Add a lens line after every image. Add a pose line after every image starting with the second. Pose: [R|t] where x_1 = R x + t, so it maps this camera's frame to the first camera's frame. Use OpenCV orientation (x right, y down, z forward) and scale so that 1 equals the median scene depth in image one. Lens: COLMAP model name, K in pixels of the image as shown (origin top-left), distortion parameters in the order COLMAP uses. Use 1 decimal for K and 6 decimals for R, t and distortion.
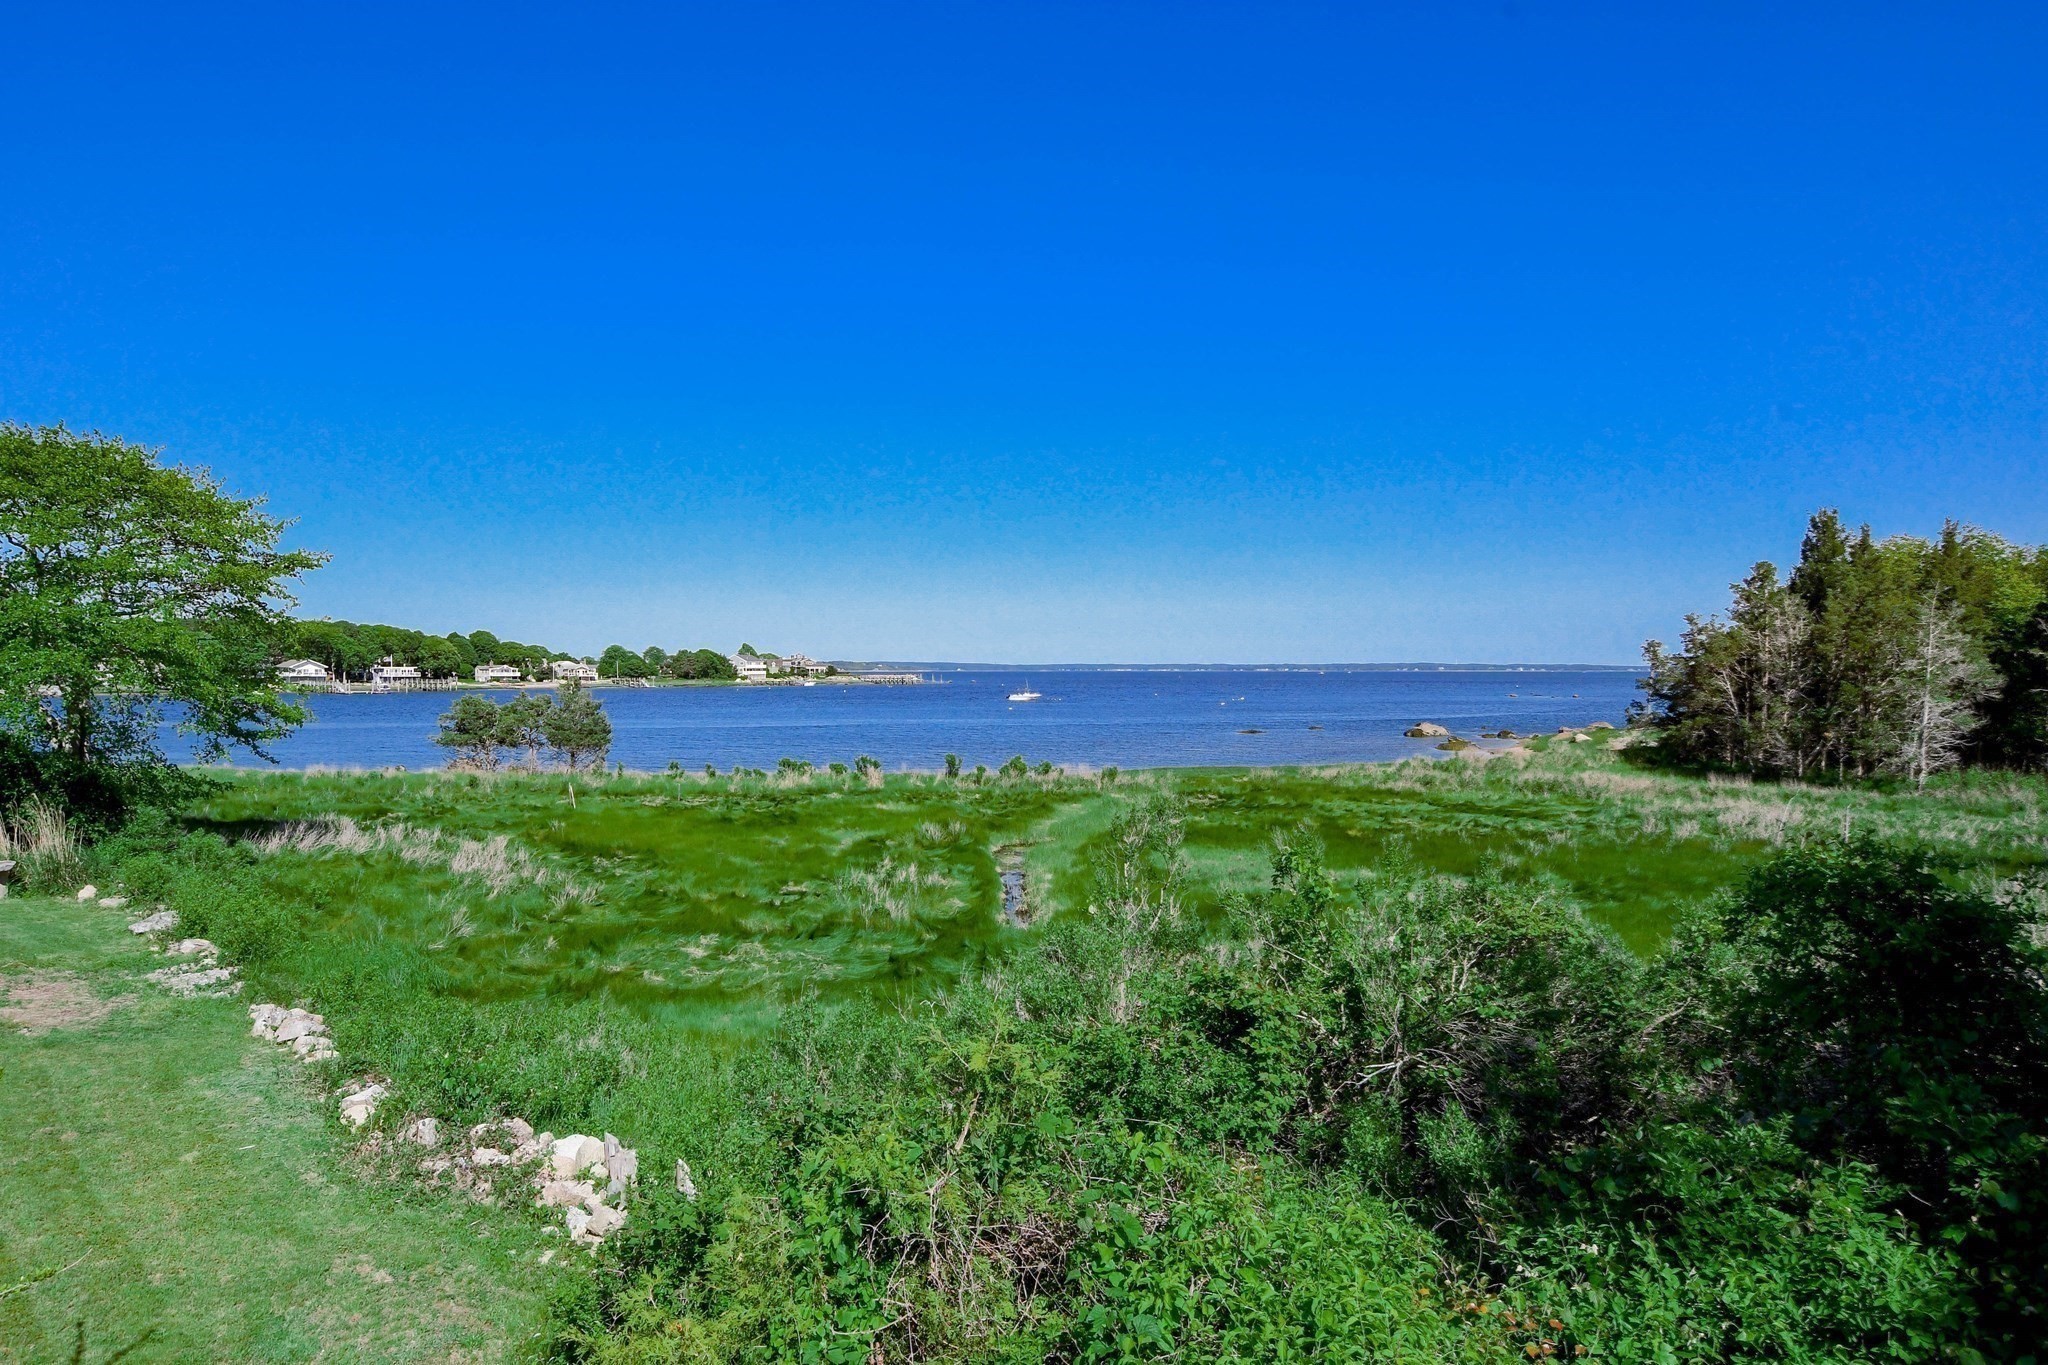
lens RADIAL K [[1201.2, 0, 1024.0], [0, 1201.2, 682.5], [0, 0, 1]] dist [-0.000941, 0.001276]
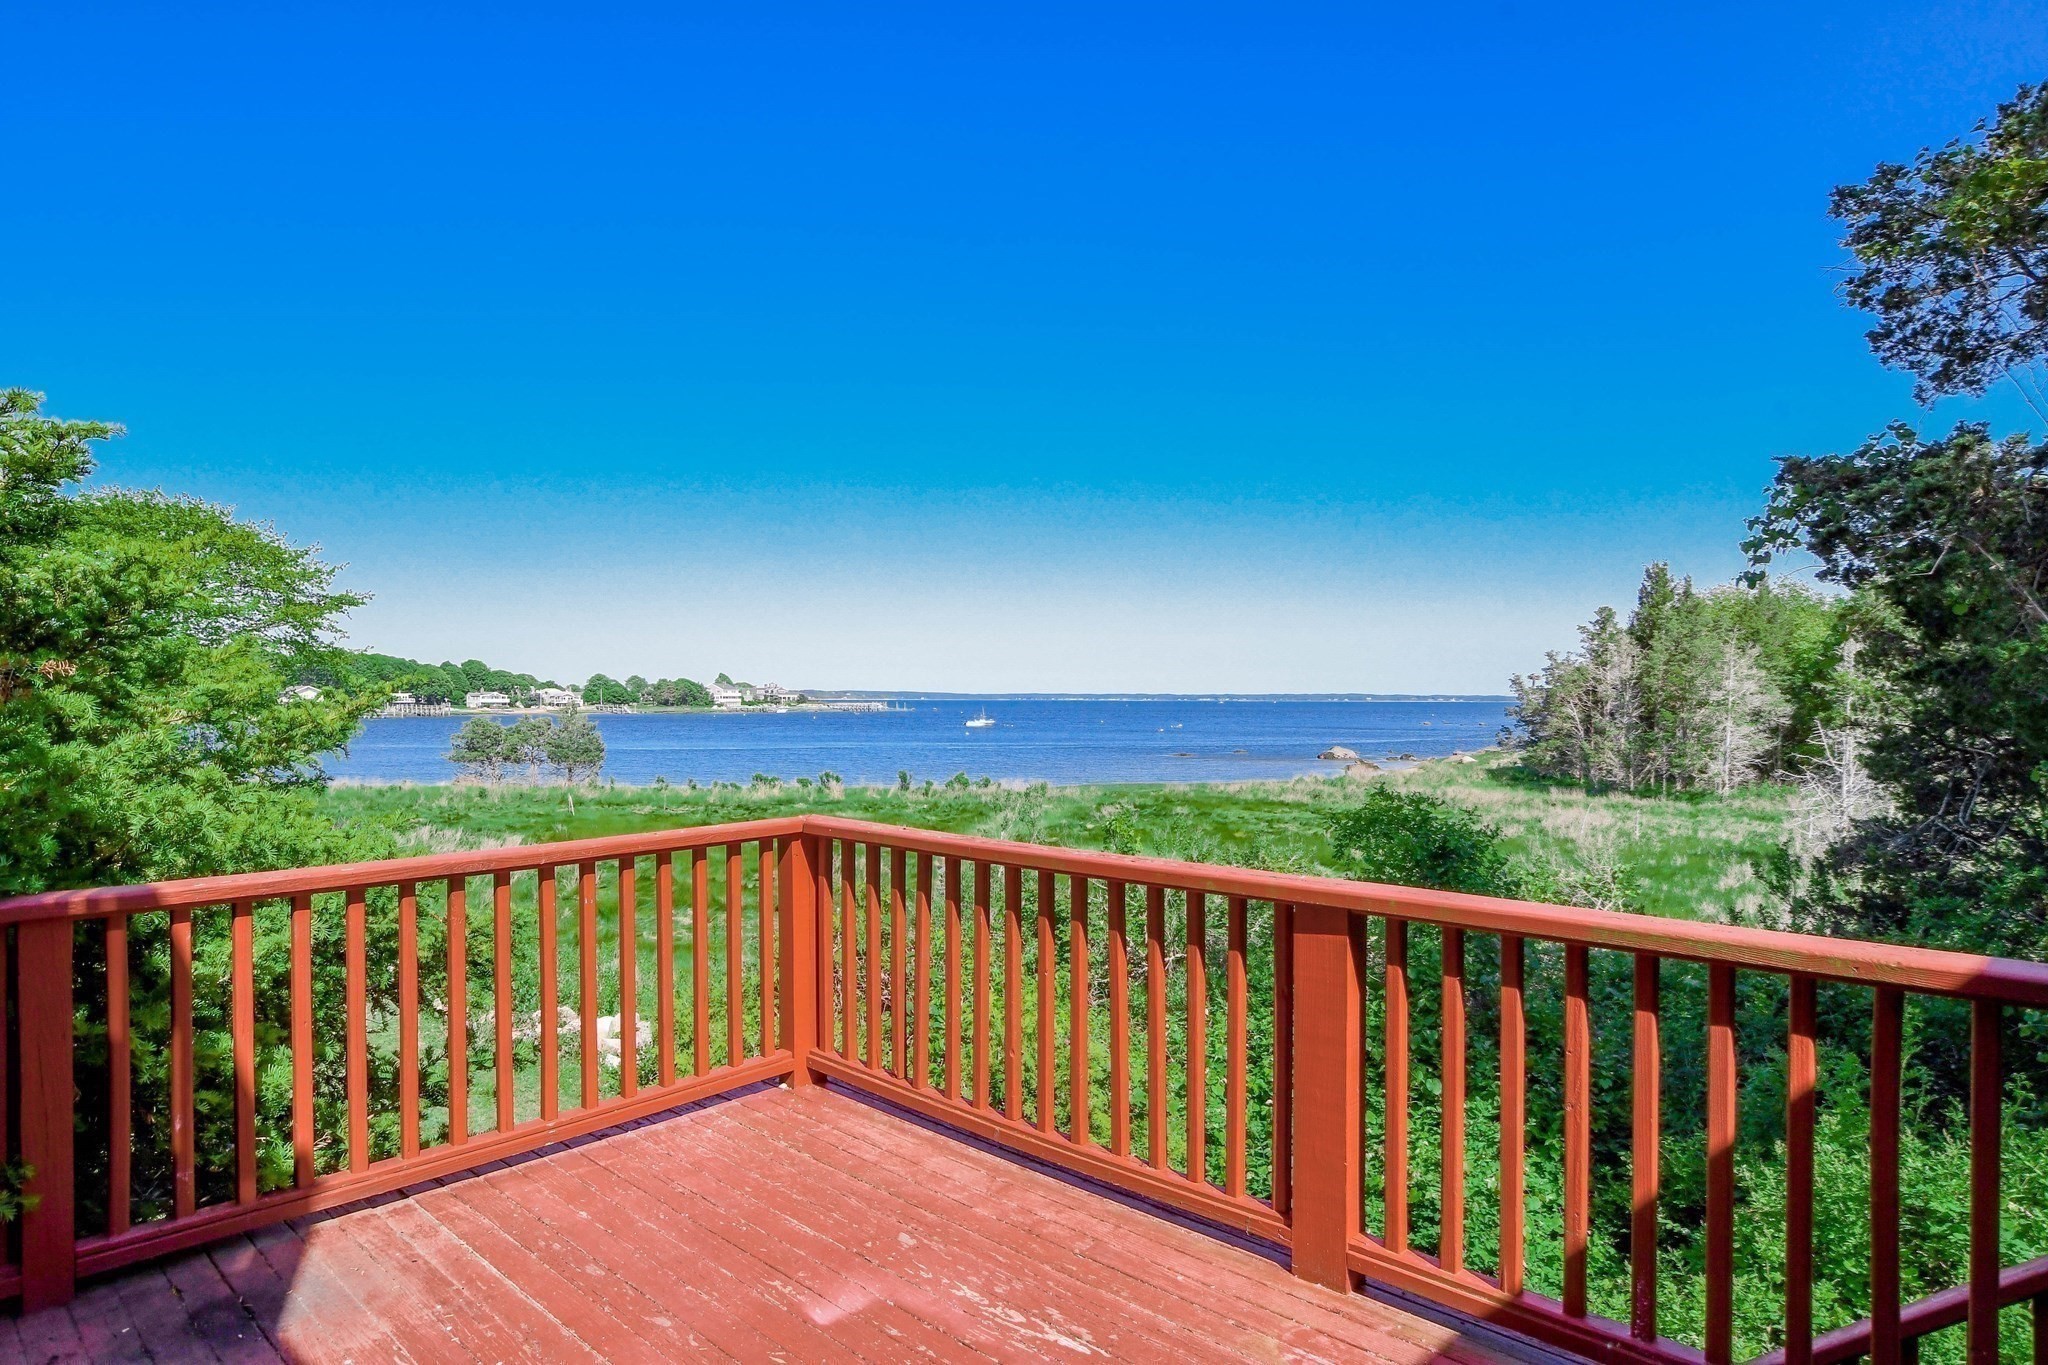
lens RADIAL K [[1201.2, 0, 1024.0], [0, 1201.2, 682.5], [0, 0, 1]] dist [-0.000941, 0.001276]
pose [[0.999780, 0.004526, 0.020498, 0.030519], [-0.003996, 0.999659, -0.025815, 0.005270], [-0.020608, 0.025728, 0.999457, -0.150480]]
